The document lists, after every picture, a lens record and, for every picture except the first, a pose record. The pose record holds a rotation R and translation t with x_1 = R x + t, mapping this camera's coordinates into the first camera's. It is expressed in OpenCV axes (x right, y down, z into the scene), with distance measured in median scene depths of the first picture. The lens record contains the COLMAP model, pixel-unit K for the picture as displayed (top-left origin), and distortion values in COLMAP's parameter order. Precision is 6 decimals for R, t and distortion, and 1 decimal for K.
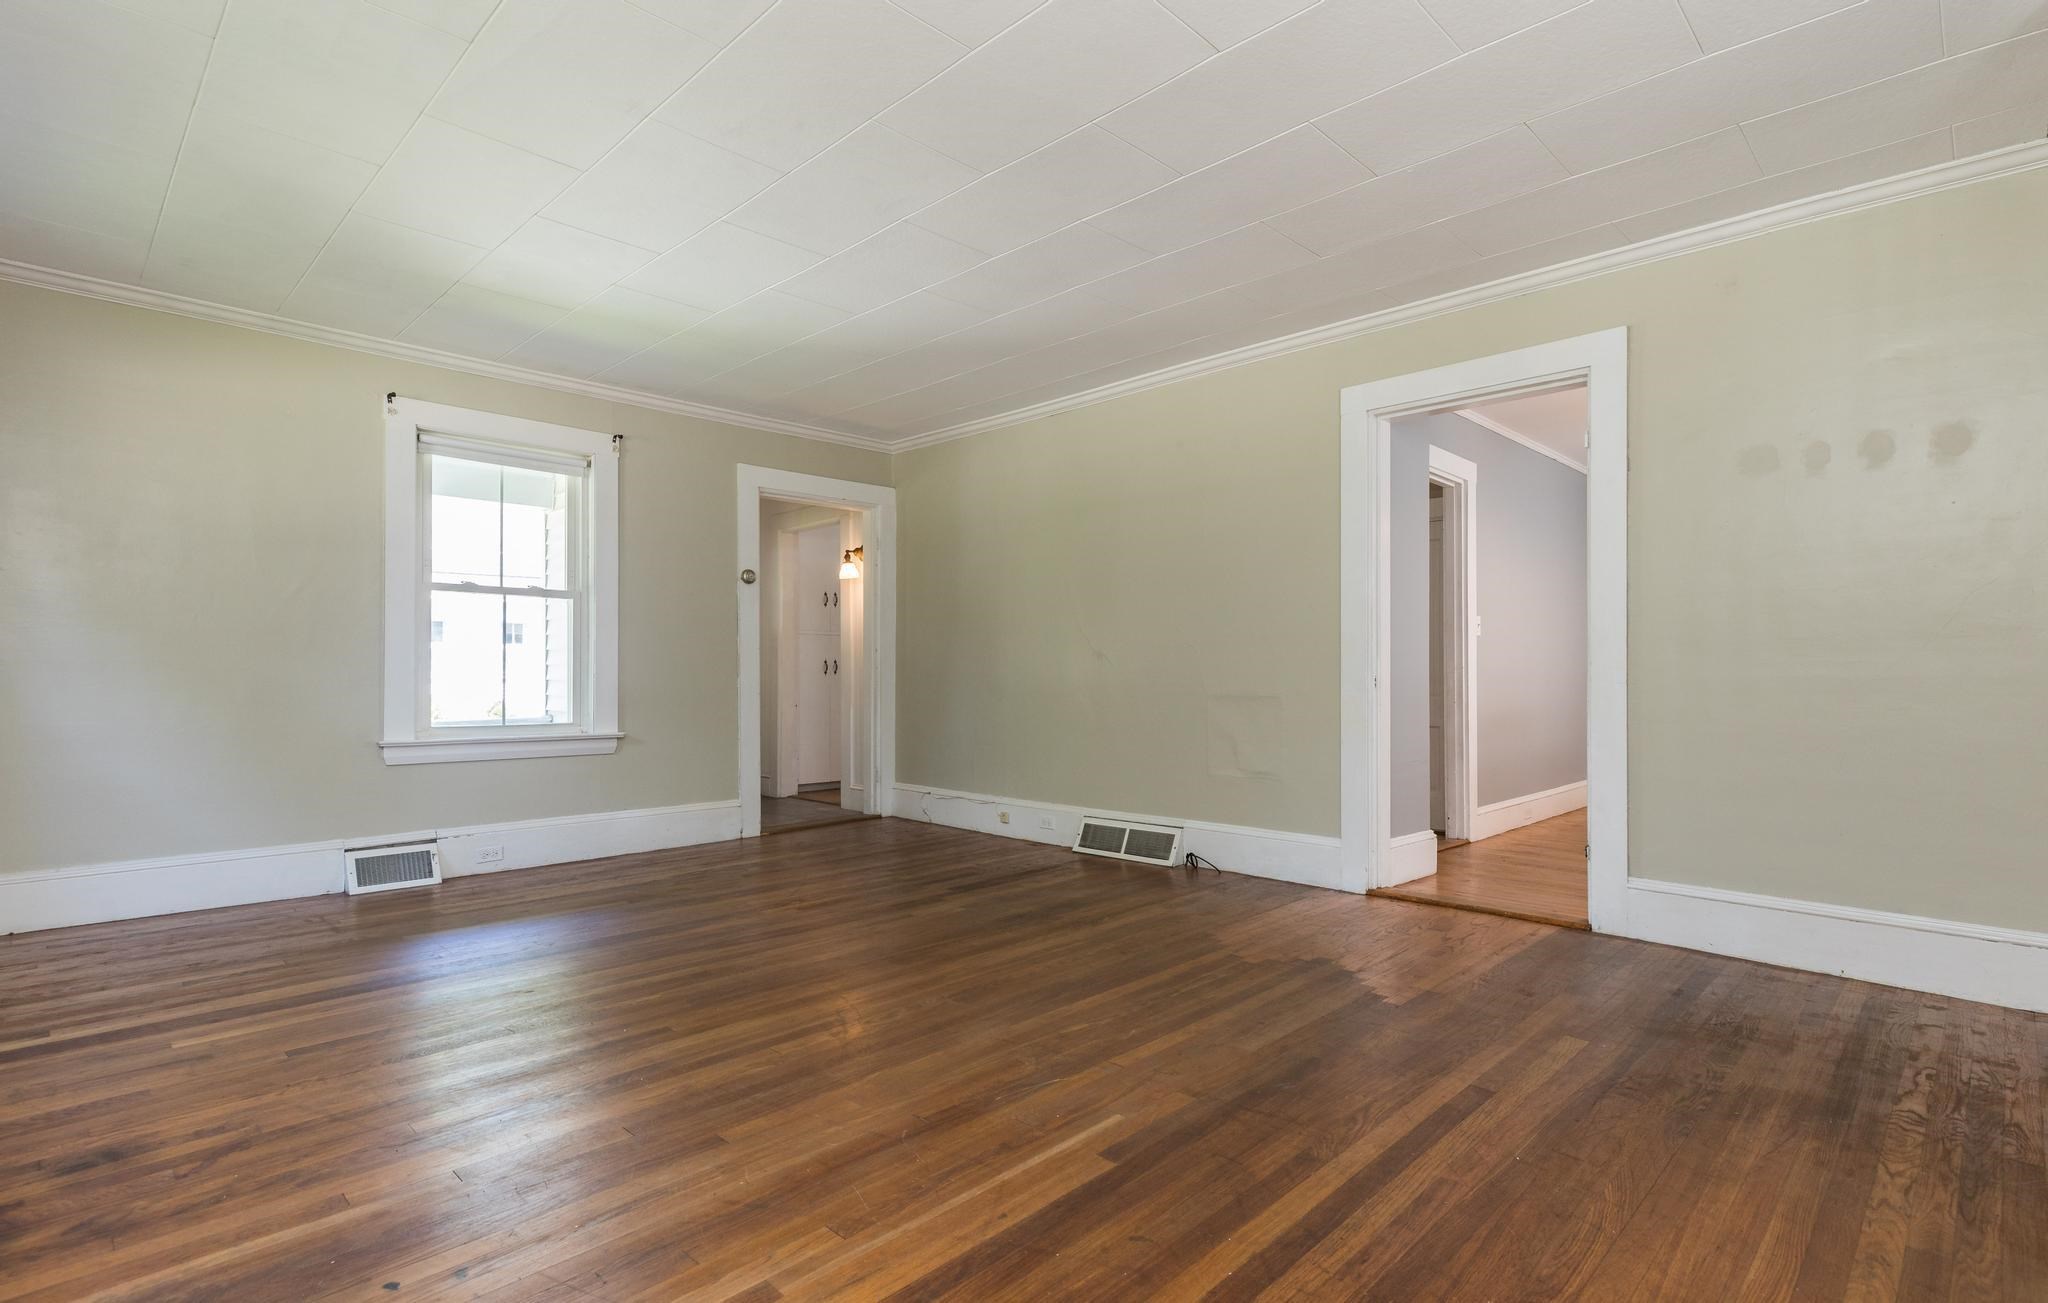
lens RADIAL K [[968.3, 0, 1083.0], [0, 968.3, 682.0], [0, 0, 1]] dist [0.004939, 0.000041]
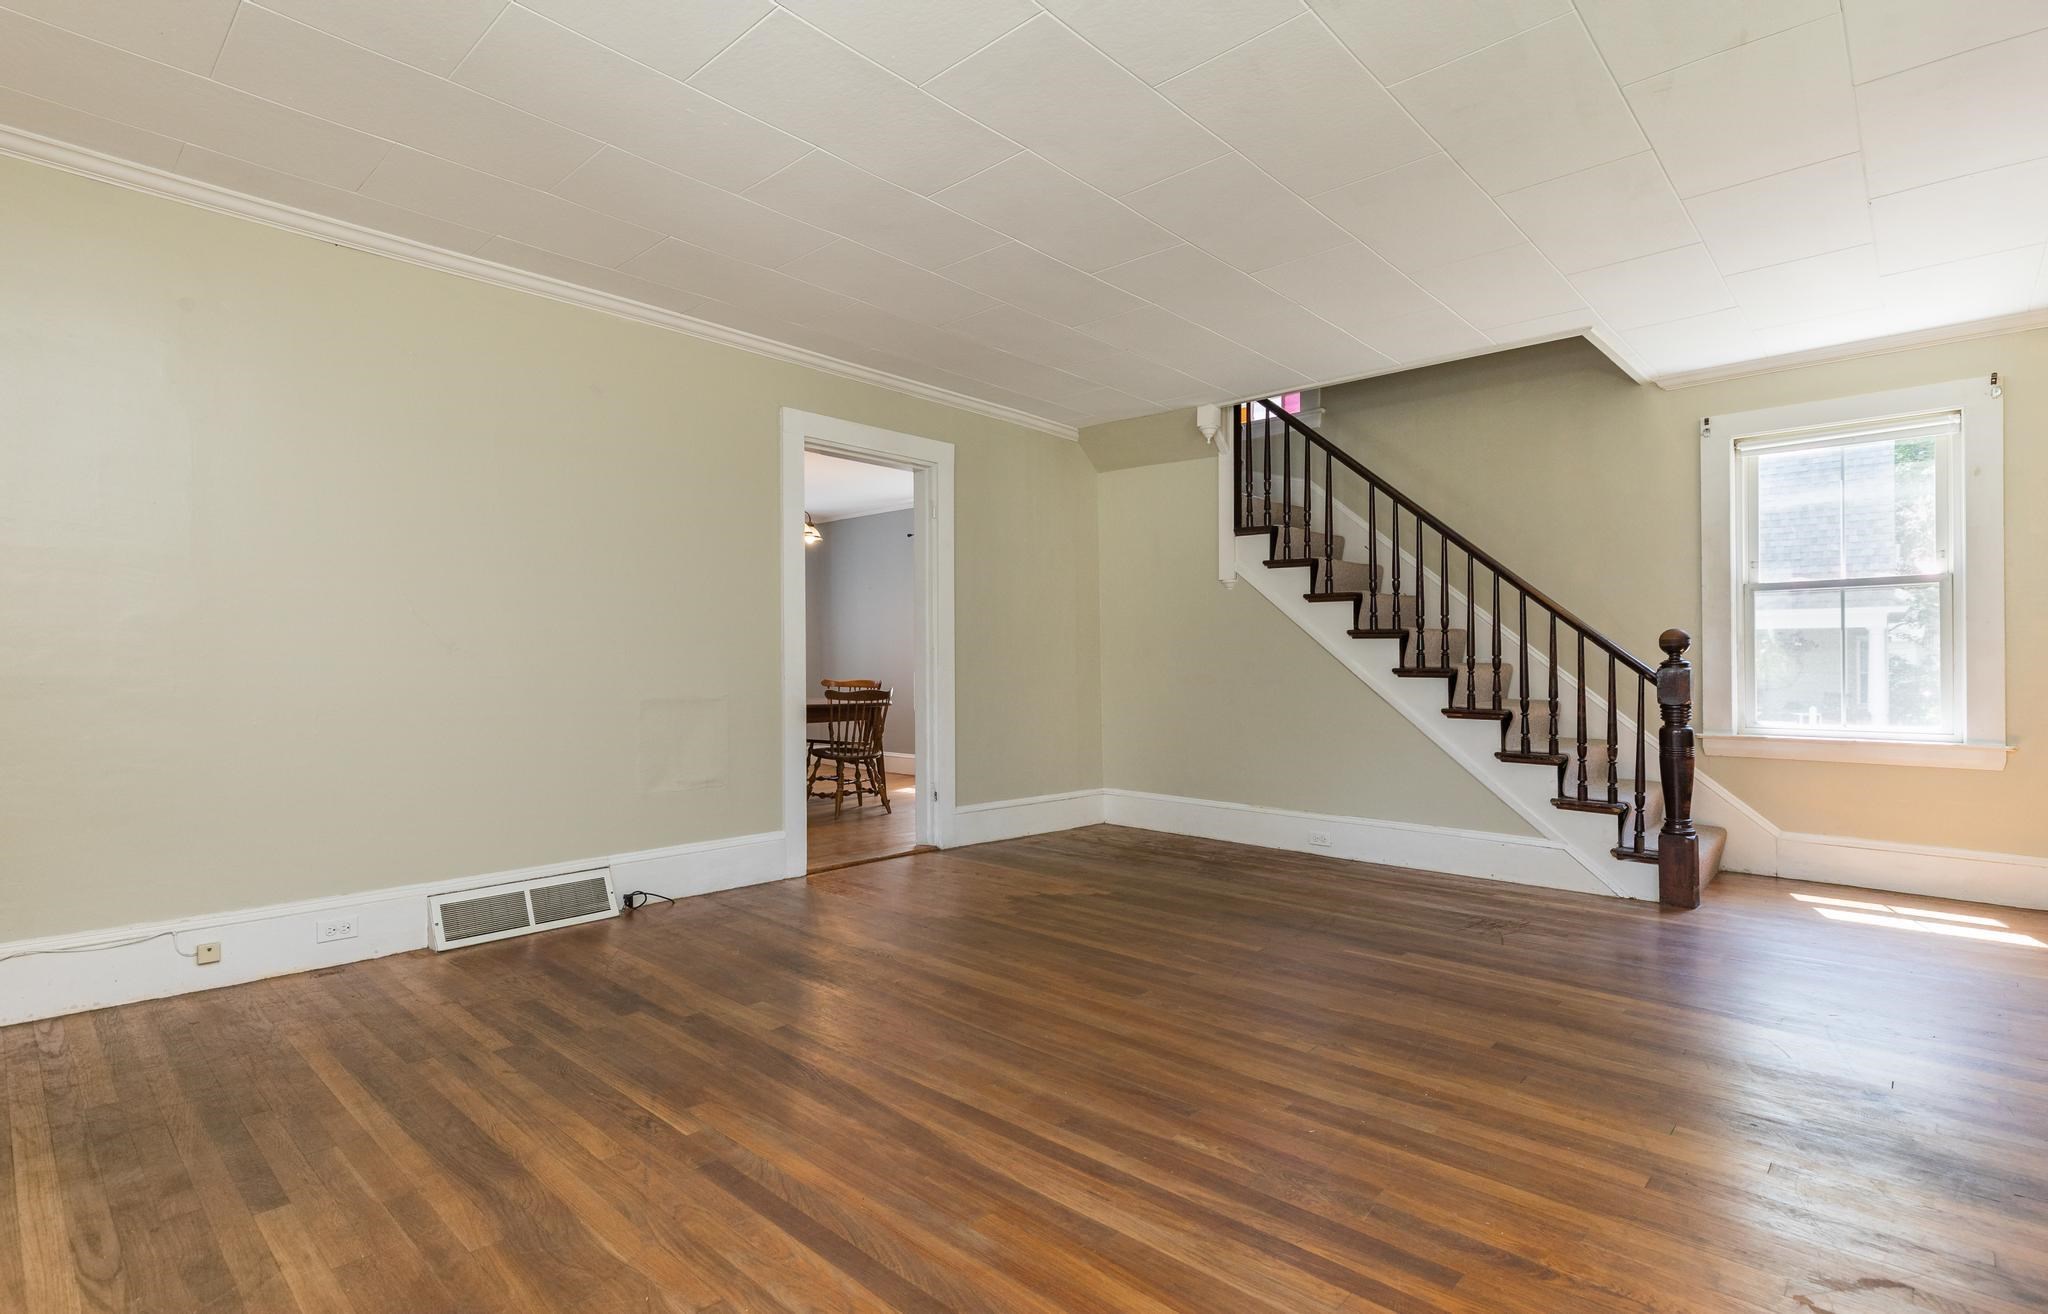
lens RADIAL K [[968.3, 0, 939.6], [0, 968.3, 660.4], [0, 0, 1]] dist [0.004939, 0.000041]
pose [[0.055674, 0.008097, 0.998416, -1.056418], [0.011033, 0.999901, -0.008724, -0.017445], [-0.998388, 0.011501, 0.055579, 1.035302]]
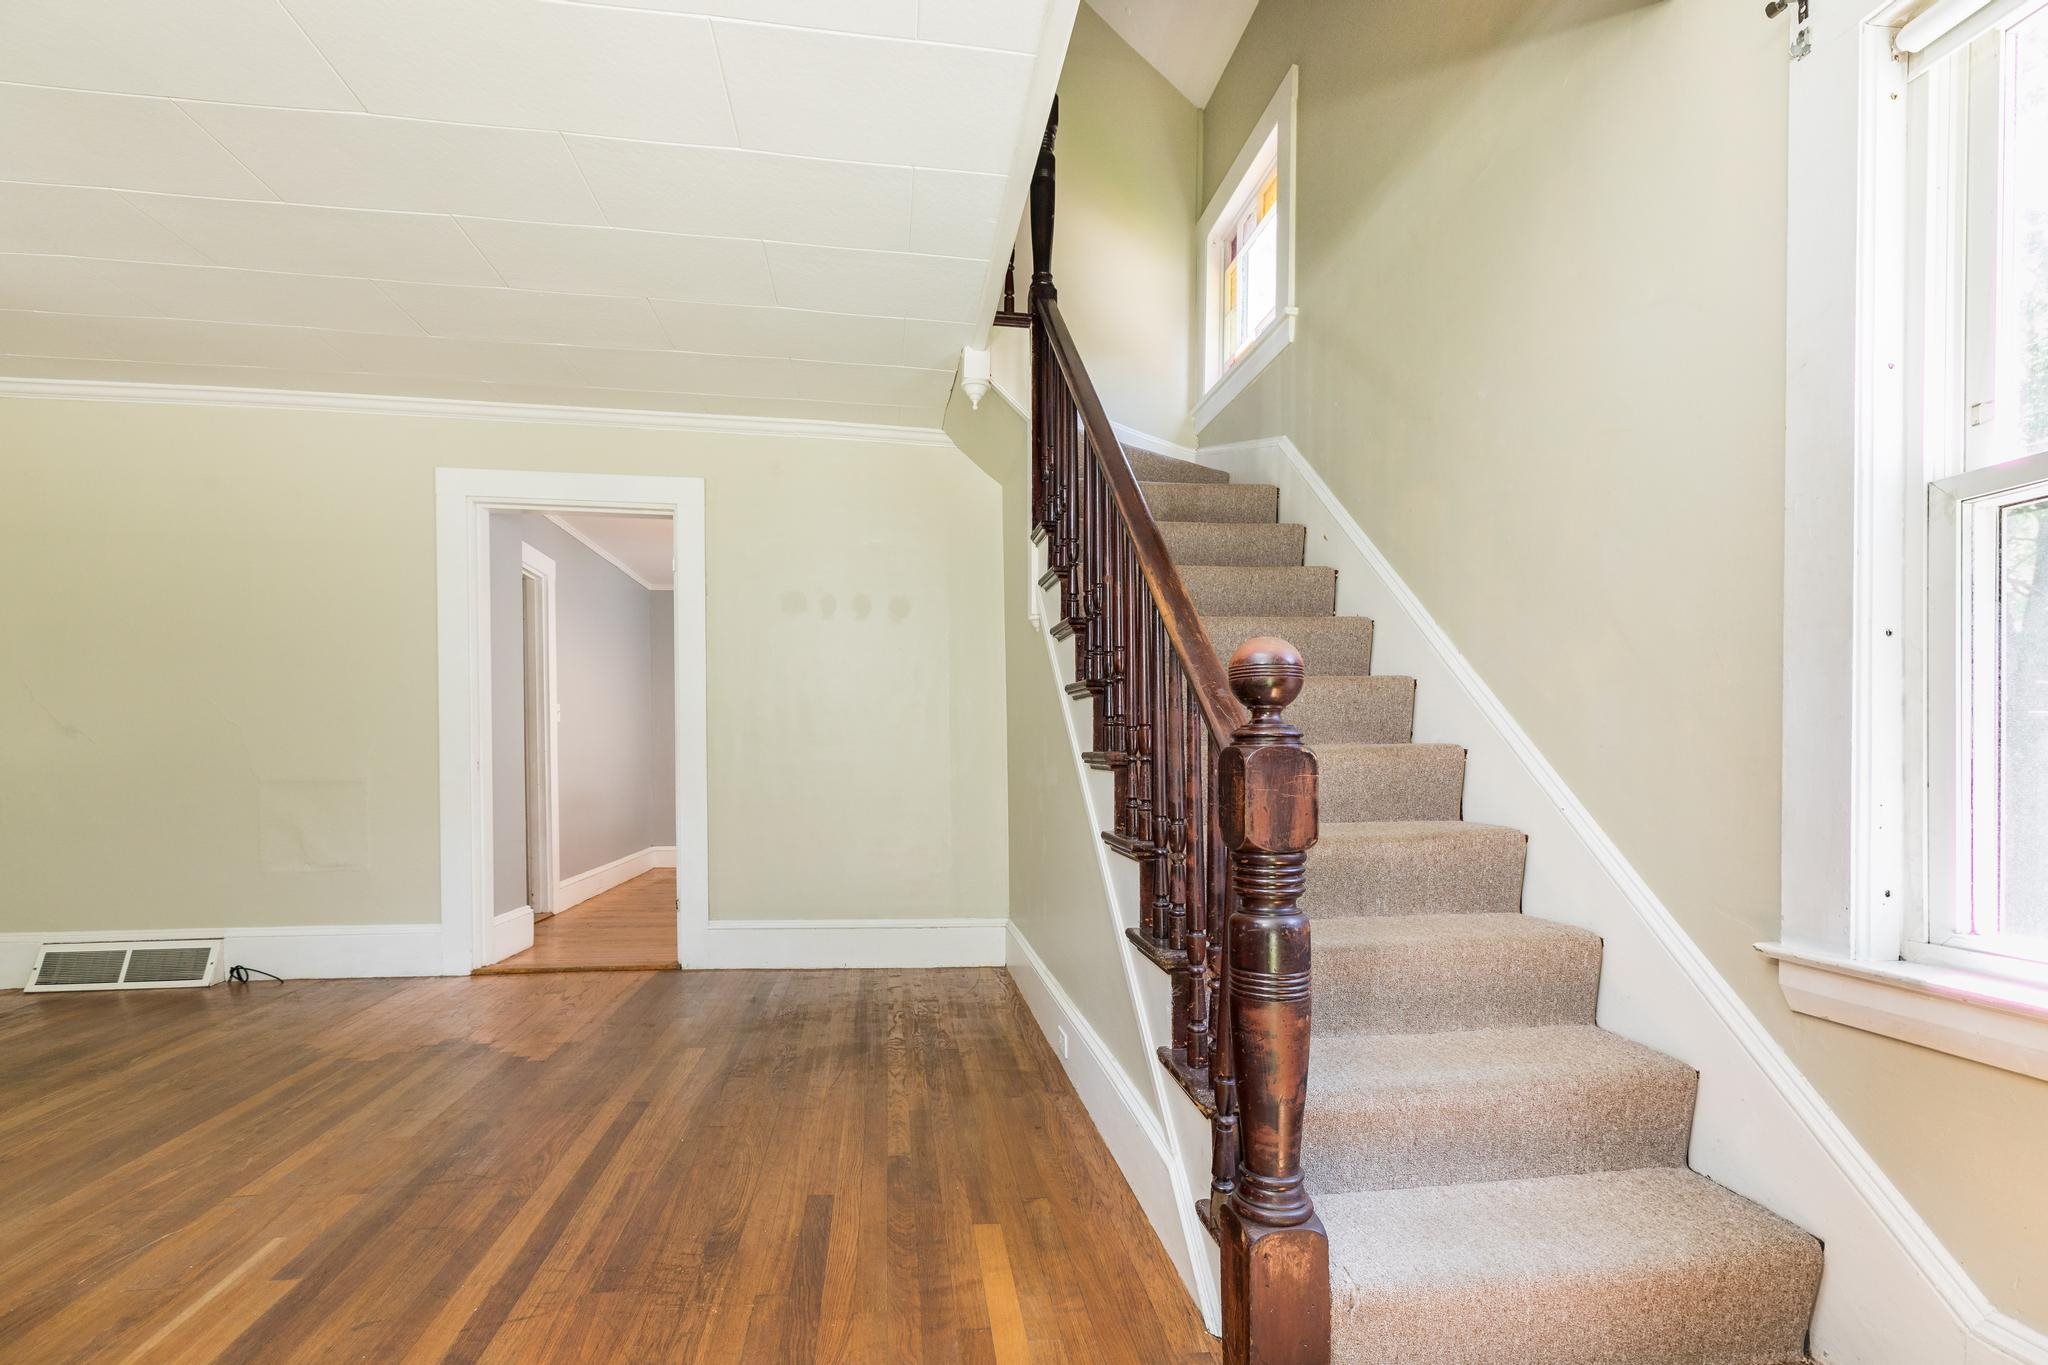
lens RADIAL K [[927.9, 0, 993.5], [0, 927.9, 762.3], [0, 0, 1]] dist [0.002666, -0.000115]
pose [[0.642300, -0.000179, 0.766453, -0.132777], [0.002203, 0.999996, -0.001613, -0.000124], [-0.766450, 0.002724, 0.642298, -0.055823]]
